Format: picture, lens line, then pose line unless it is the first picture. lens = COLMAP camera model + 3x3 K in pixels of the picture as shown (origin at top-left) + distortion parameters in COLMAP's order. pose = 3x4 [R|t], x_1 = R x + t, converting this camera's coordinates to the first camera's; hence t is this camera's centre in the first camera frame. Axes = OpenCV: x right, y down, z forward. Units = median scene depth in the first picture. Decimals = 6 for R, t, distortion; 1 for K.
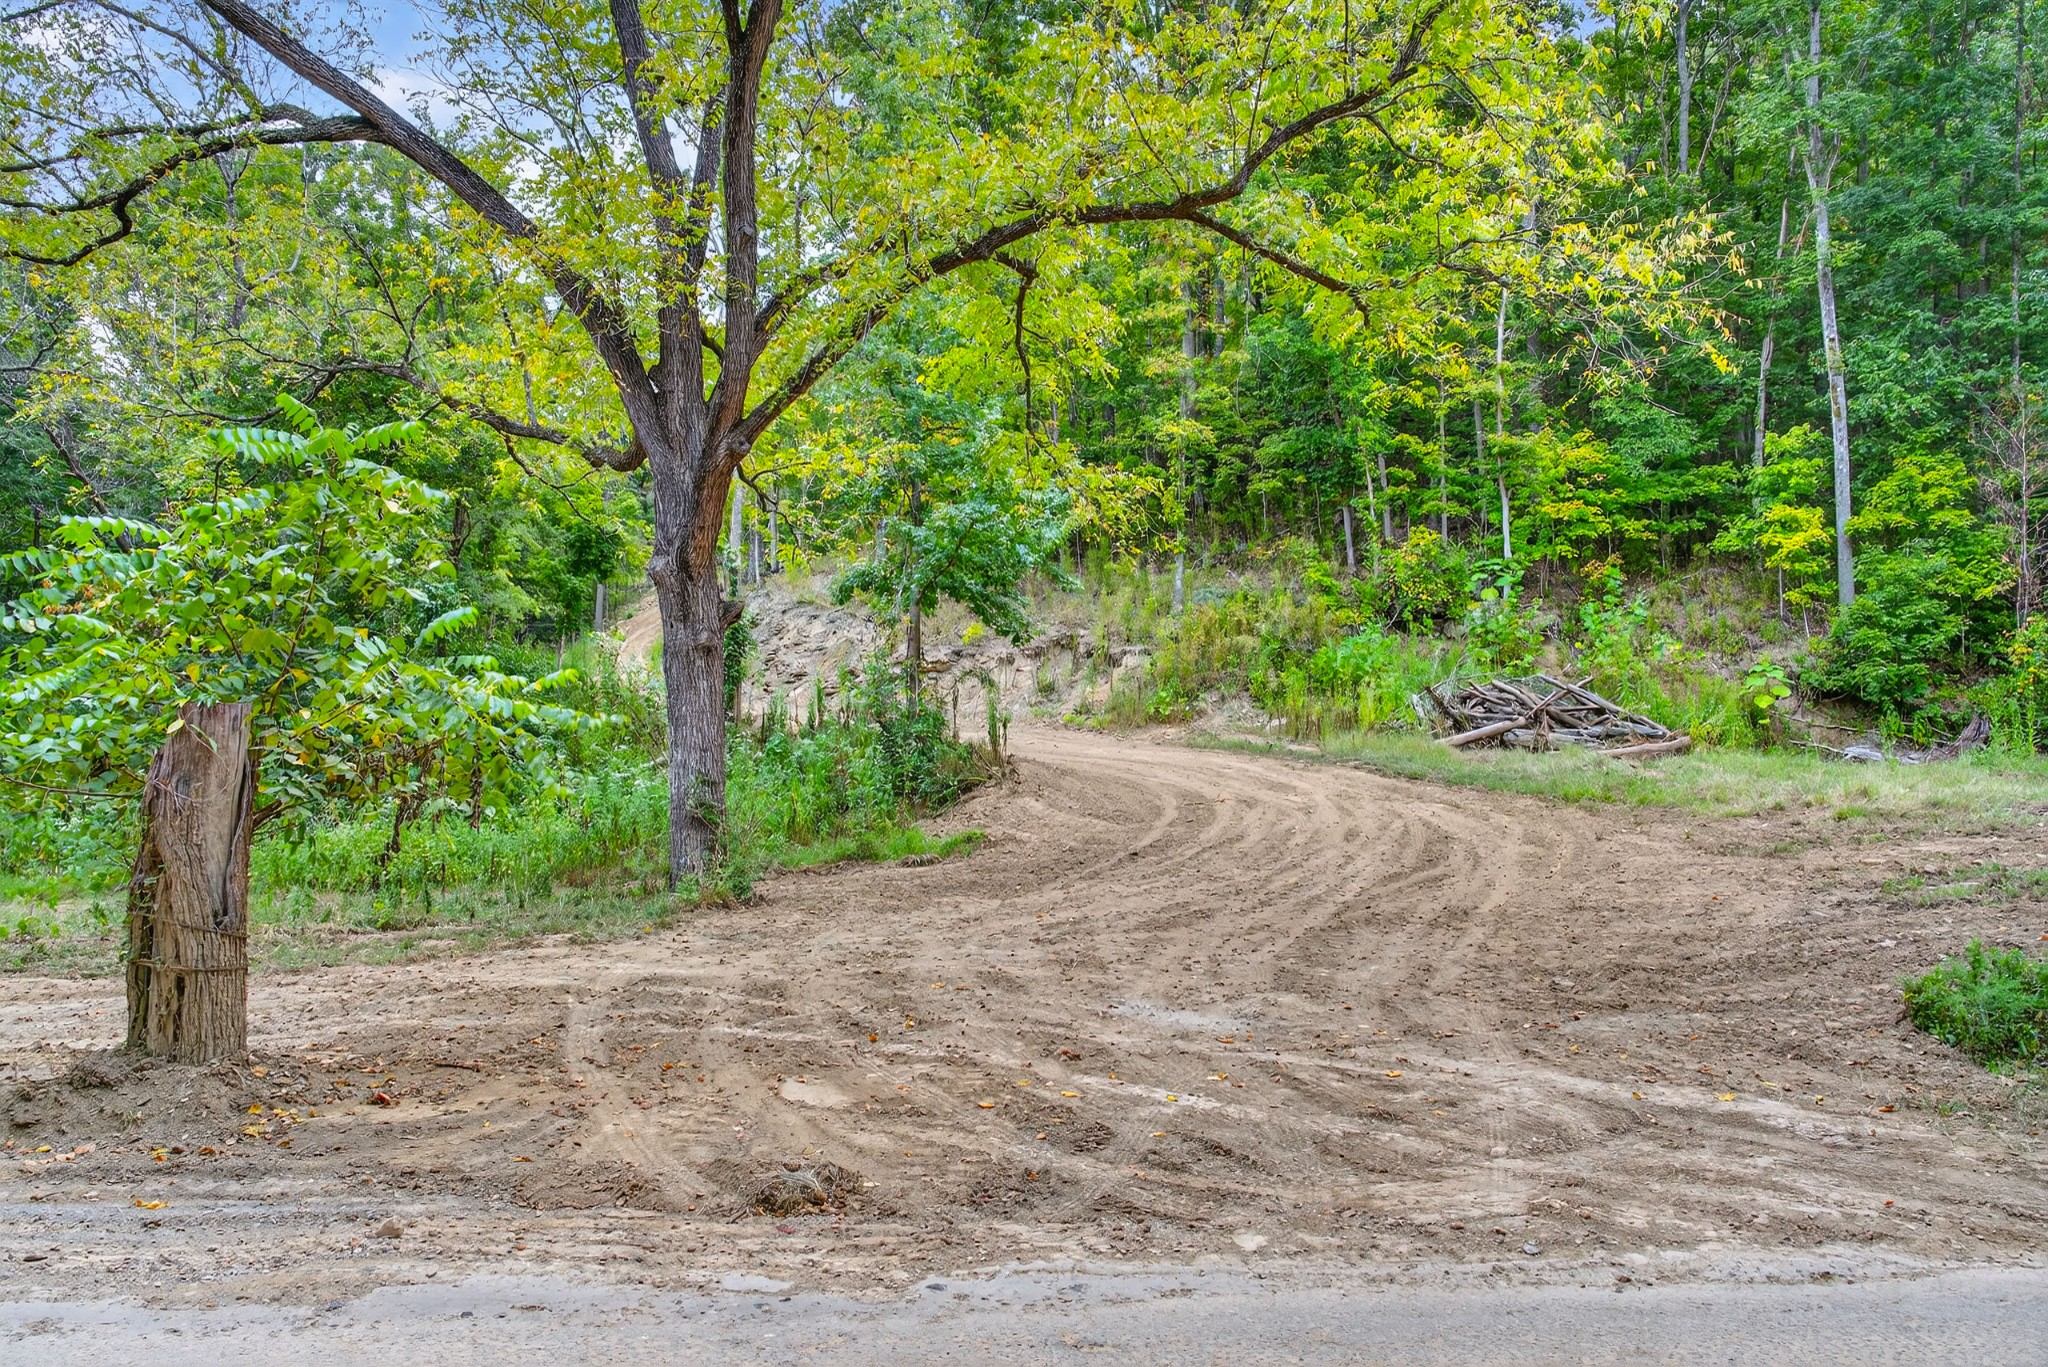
lens RADIAL K [[1682.1, 0, 1024.0], [0, 1682.1, 683.5], [0, 0, 1]] dist [-0.032581, 0.003352]
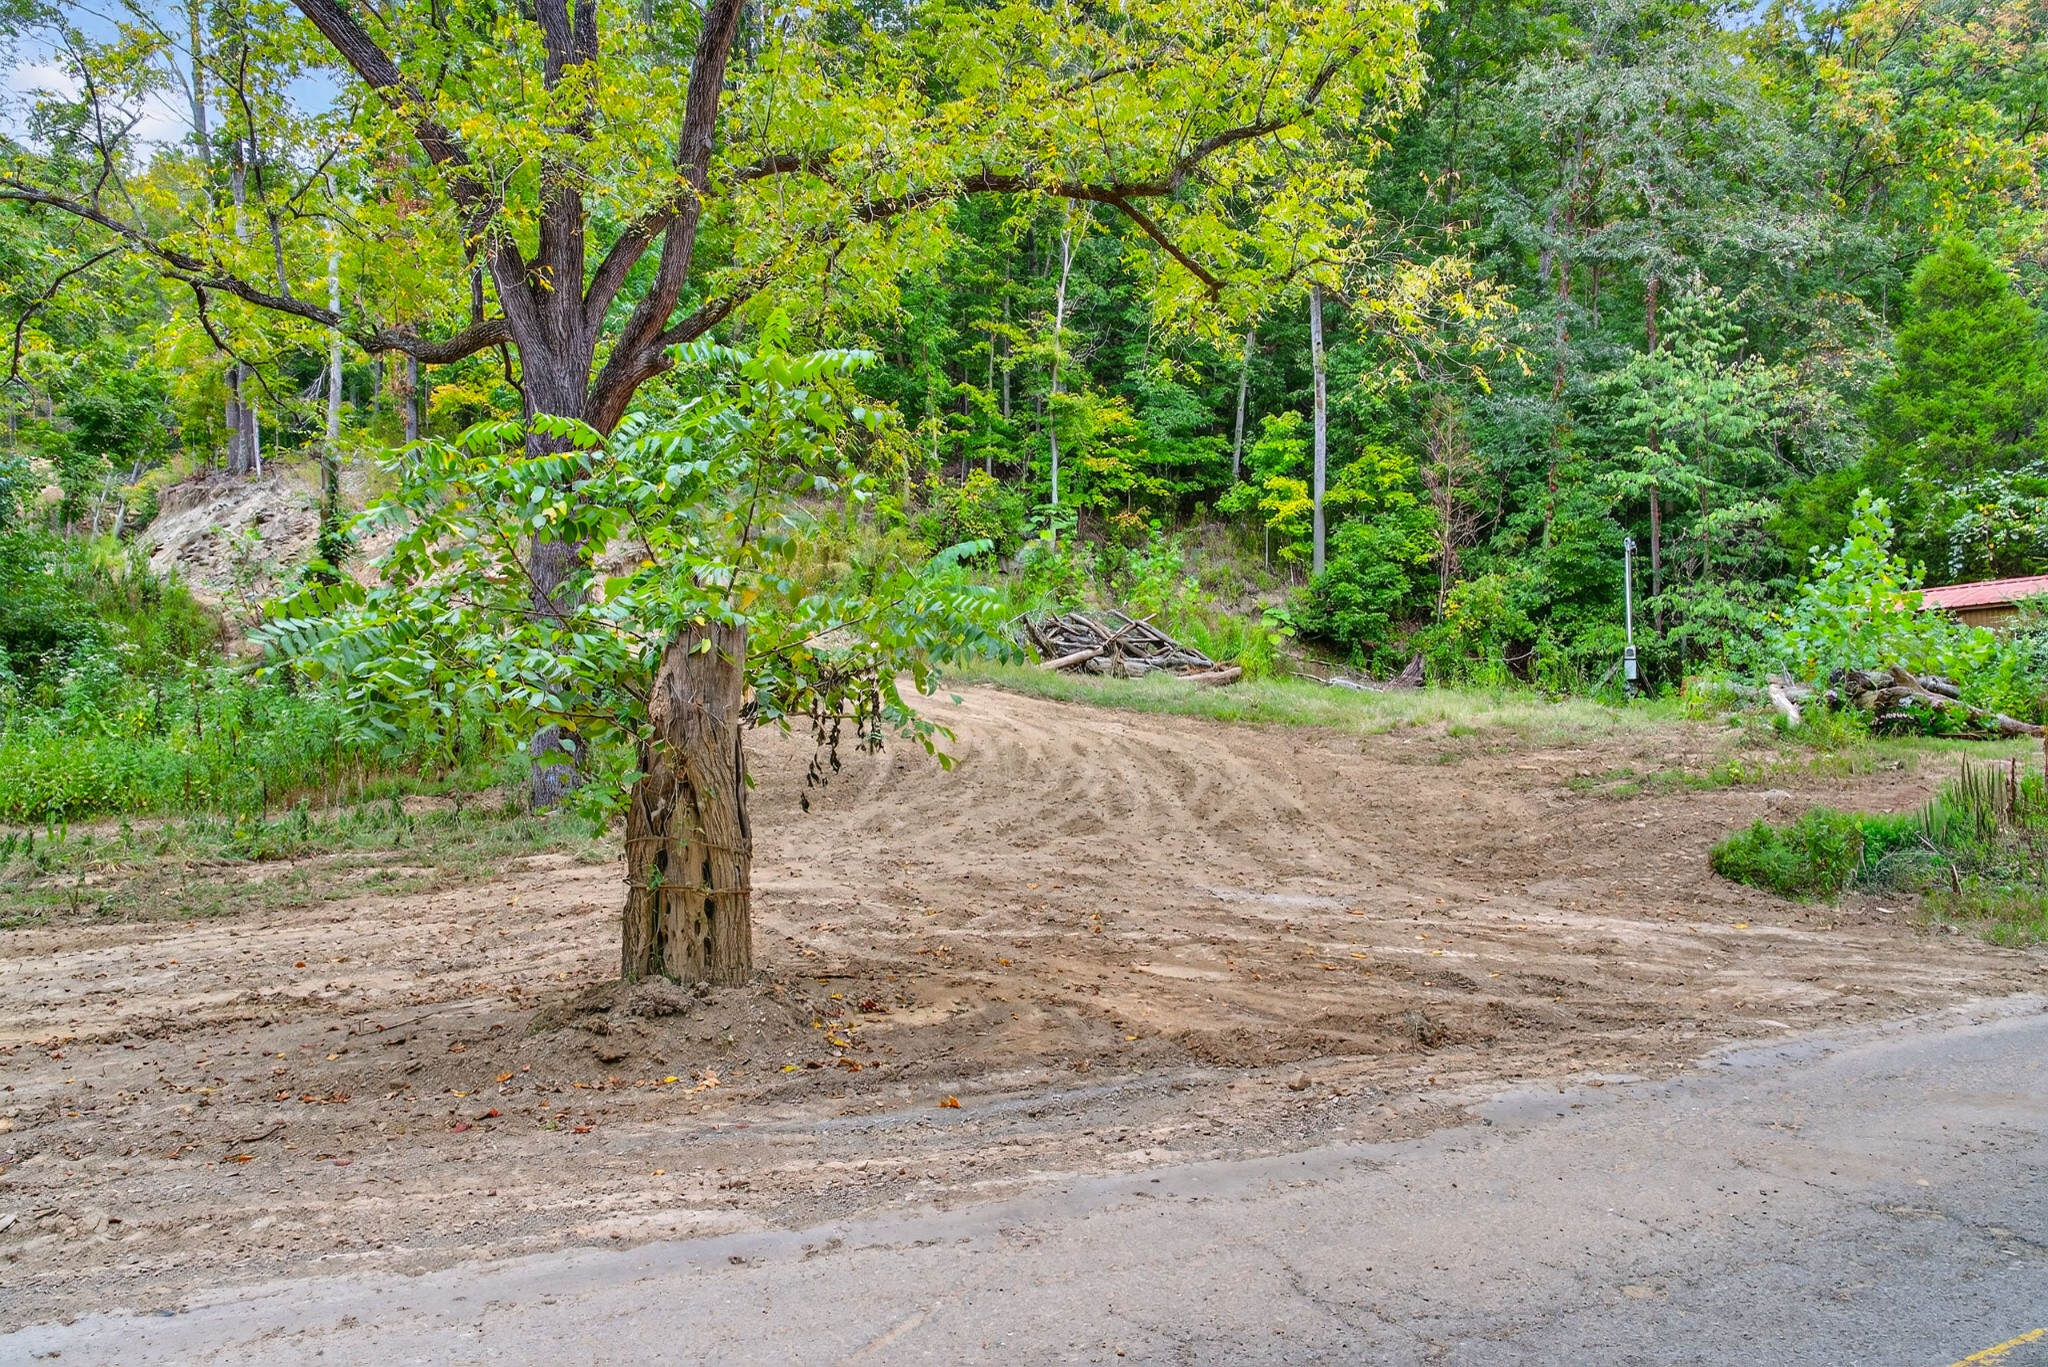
lens RADIAL K [[1682.1, 0, 1024.0], [0, 1682.1, 683.5], [0, 0, 1]] dist [-0.032581, 0.003352]
pose [[0.877697, 0.015977, 0.478950, -0.288767], [-0.040974, 0.998286, 0.041786, -0.000808], [-0.477461, -0.056301, 0.876847, 0.014955]]
